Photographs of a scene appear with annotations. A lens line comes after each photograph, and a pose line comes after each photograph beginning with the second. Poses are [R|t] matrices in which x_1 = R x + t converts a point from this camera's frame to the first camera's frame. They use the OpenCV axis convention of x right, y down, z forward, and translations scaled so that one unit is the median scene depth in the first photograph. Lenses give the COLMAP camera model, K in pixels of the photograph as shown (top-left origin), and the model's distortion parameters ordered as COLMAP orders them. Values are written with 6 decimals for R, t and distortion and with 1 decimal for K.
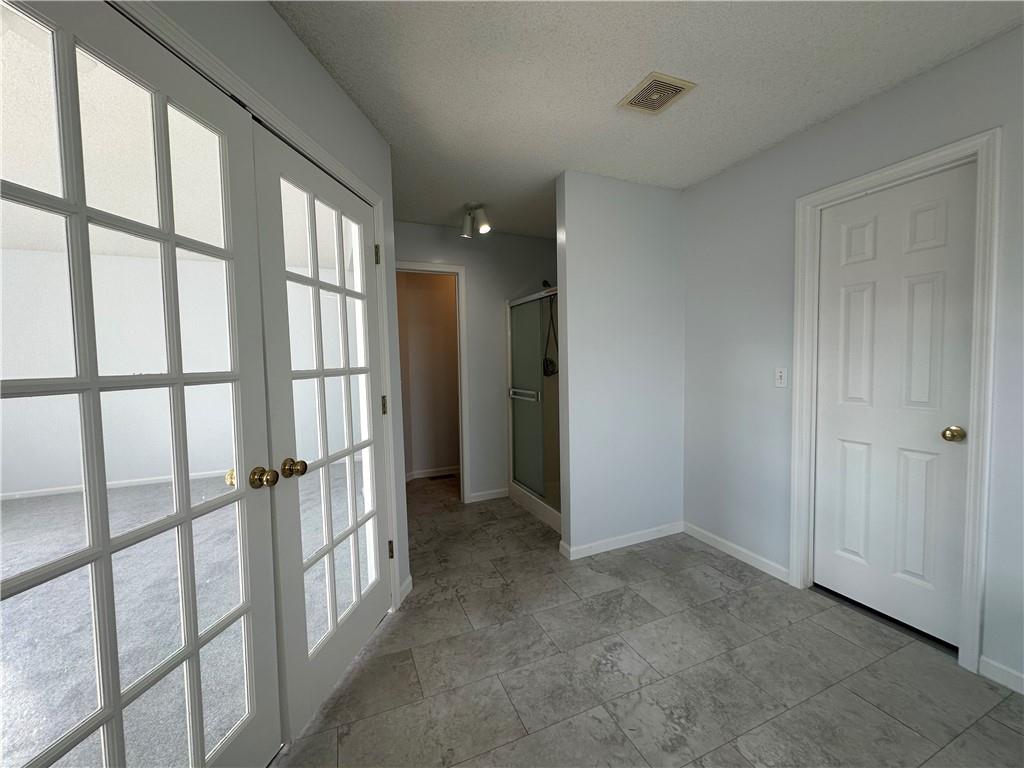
lens RADIAL K [[407.8, 0, 511.6], [0, 407.8, 380.4], [0, 0, 1]] dist [-0.006386, 0.002116]
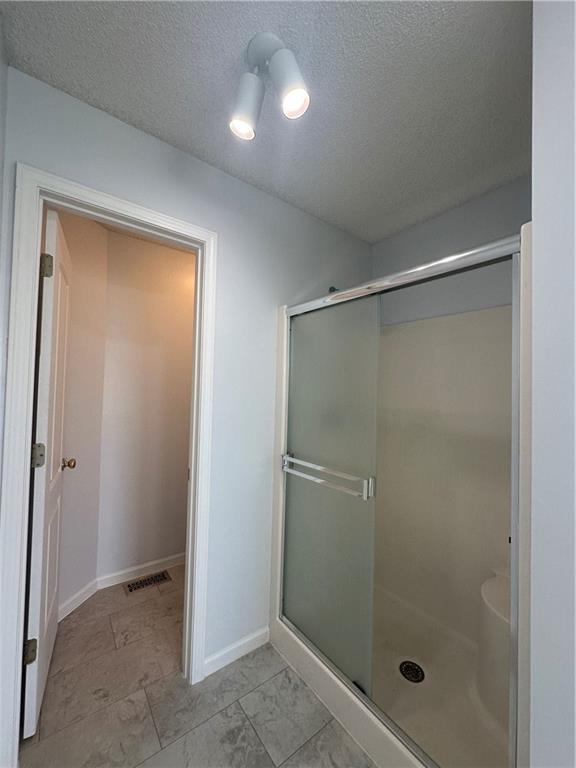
lens RADIAL K [[305.9, 0, 289.7], [0, 305.9, 385.5], [0, 0, 1]] dist [-0.006386, 0.002116]
pose [[0.968920, 0.048130, 0.242647, -0.107147], [-0.029481, 0.996366, -0.079909, -0.045447], [-0.245611, 0.070272, 0.966818, 0.580006]]
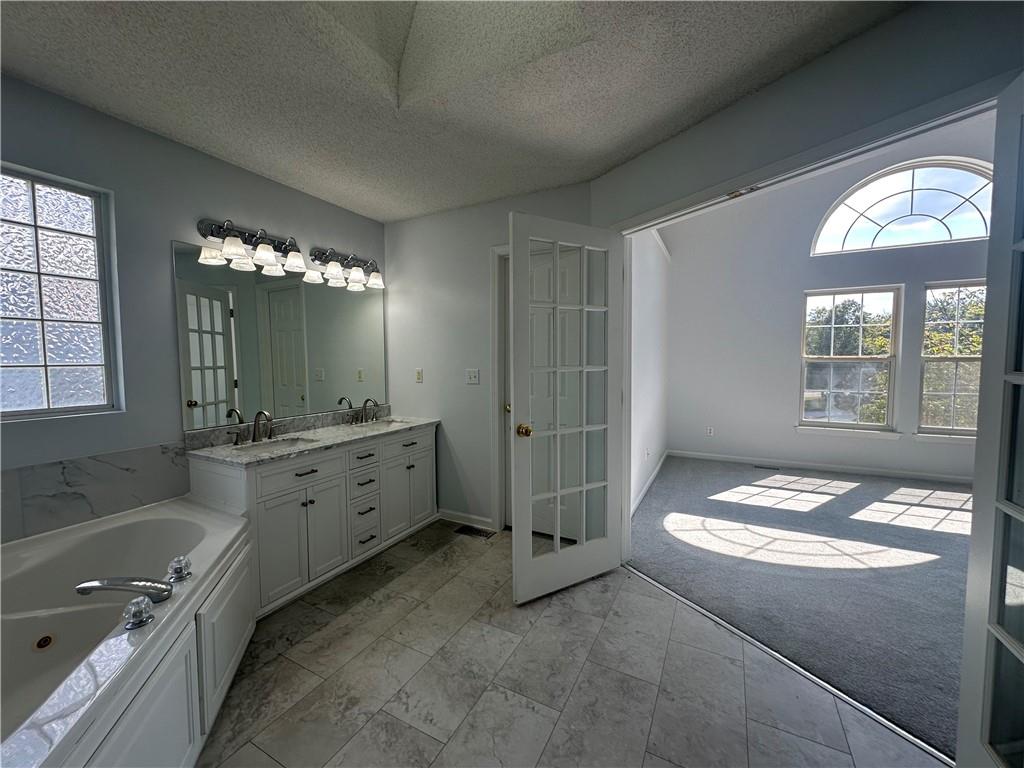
lens RADIAL K [[407.8, 0, 509.5], [0, 407.8, 384.2], [0, 0, 1]] dist [-0.006386, 0.002116]
pose [[0.968099, 0.001875, 0.250561, 0.555870], [-0.001470, 0.999997, -0.001803, 0.063413], [-0.250564, 0.001377, 0.968099, -1.437614]]
